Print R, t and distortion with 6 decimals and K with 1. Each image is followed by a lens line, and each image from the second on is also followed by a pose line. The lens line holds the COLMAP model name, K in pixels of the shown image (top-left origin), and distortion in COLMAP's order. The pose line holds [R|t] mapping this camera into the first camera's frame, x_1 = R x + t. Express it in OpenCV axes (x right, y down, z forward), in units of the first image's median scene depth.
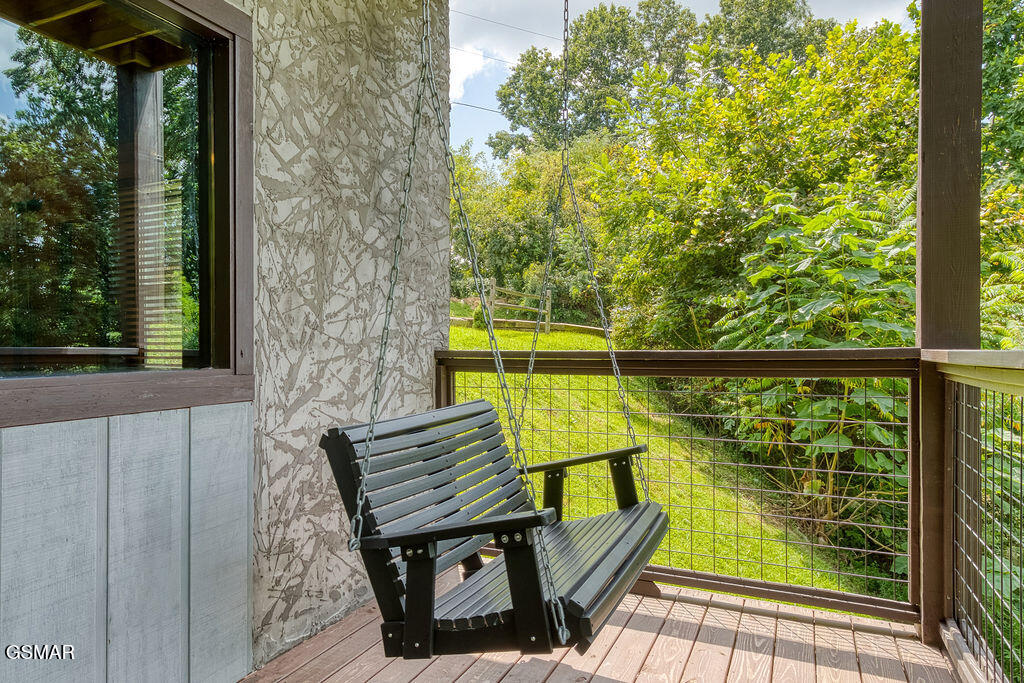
lens RADIAL K [[718.8, 0, 512.0], [0, 718.8, 341.5], [0, 0, 1]] dist [0.001978, 0.000989]
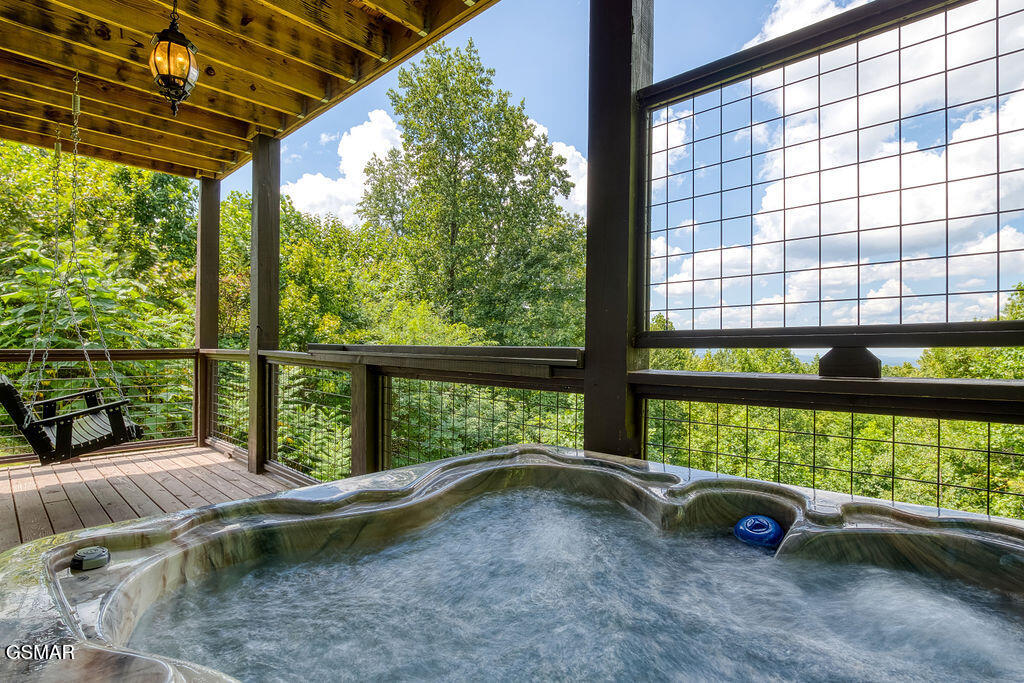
lens RADIAL K [[498.6, 0, 505.5], [0, 498.6, 337.9], [0, 0, 1]] dist [-0.003979, -0.000361]
pose [[0.328454, 0.012672, 0.944435, -0.978665], [-0.004467, 0.999920, -0.011863, -0.016789], [-0.944509, -0.000322, 0.328484, -0.889541]]
